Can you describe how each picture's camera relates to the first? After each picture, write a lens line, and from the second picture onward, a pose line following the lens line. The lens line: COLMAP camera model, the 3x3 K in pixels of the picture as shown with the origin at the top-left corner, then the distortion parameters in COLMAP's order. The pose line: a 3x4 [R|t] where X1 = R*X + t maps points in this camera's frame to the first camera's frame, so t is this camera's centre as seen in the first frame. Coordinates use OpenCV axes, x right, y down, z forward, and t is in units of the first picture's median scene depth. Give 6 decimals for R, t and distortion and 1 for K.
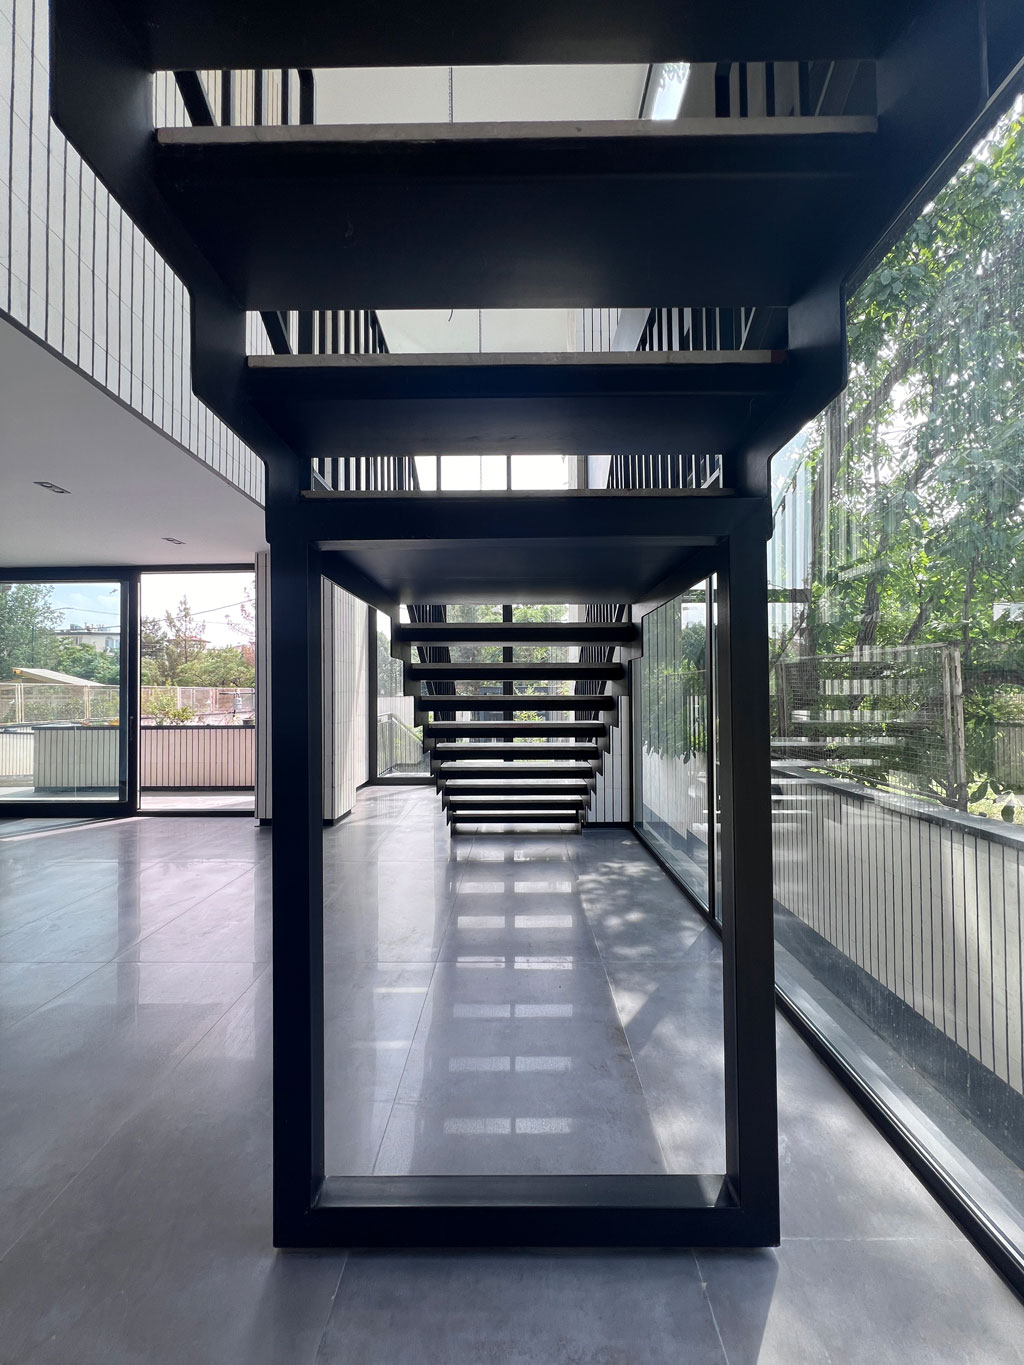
lens RADIAL K [[548.4, 0, 515.4], [0, 548.4, 680.5], [0, 0, 1]] dist [-0.000079, -0.000031]
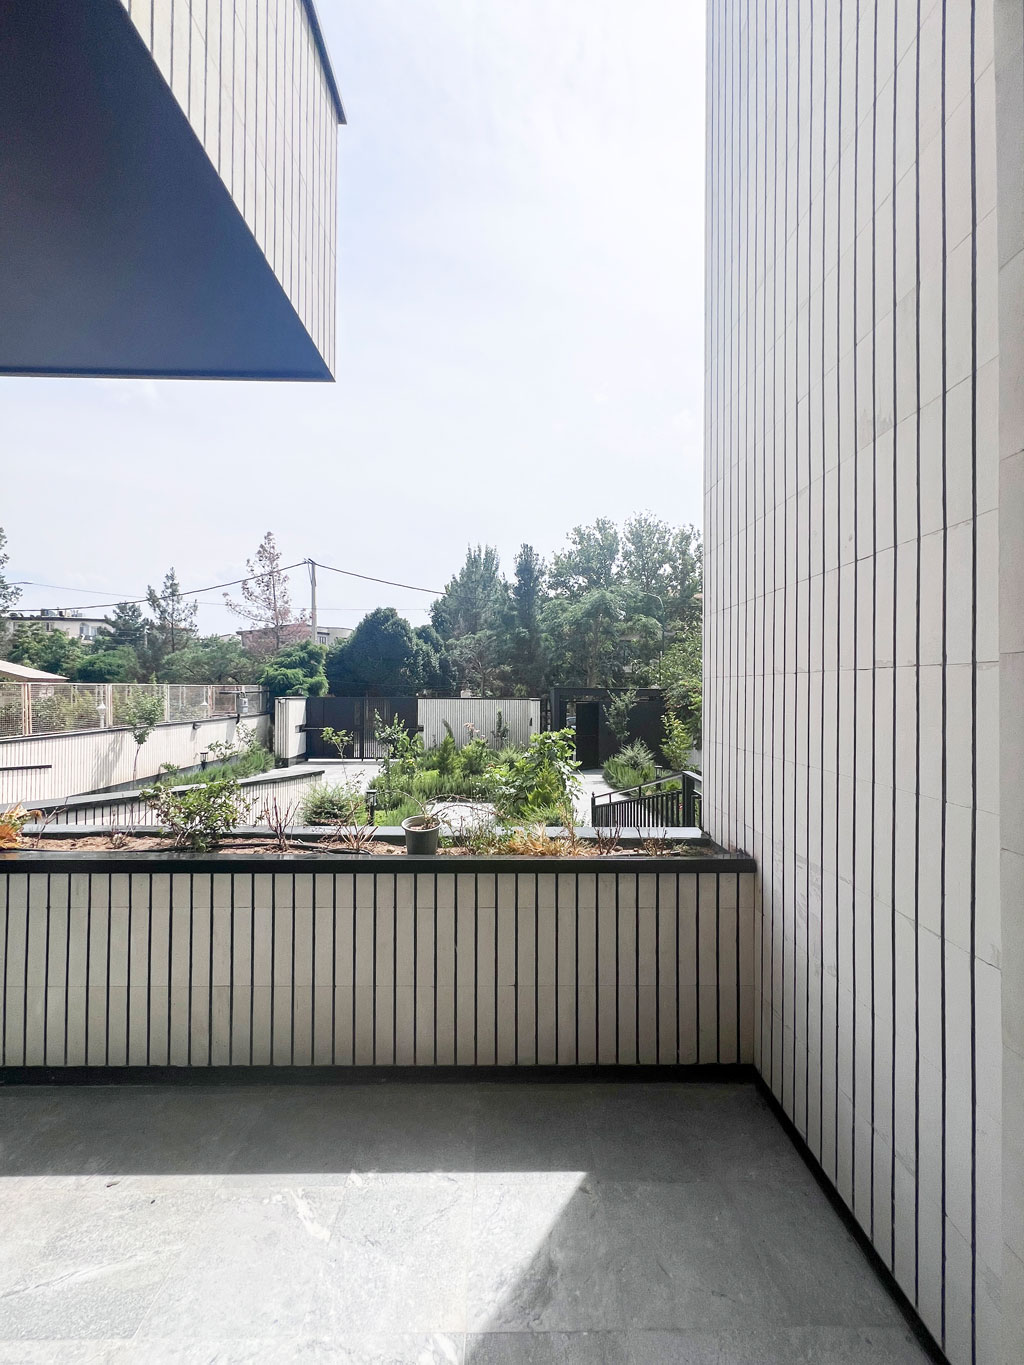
lens RADIAL K [[548.4, 0, 507.8], [0, 548.4, 684.9], [0, 0, 1]] dist [-0.000079, -0.000031]
pose [[0.999818, 0.011156, 0.015448, -0.113374], [-0.011458, 0.999742, 0.019600, -0.005532], [-0.015226, -0.019774, 0.999689, 0.174030]]
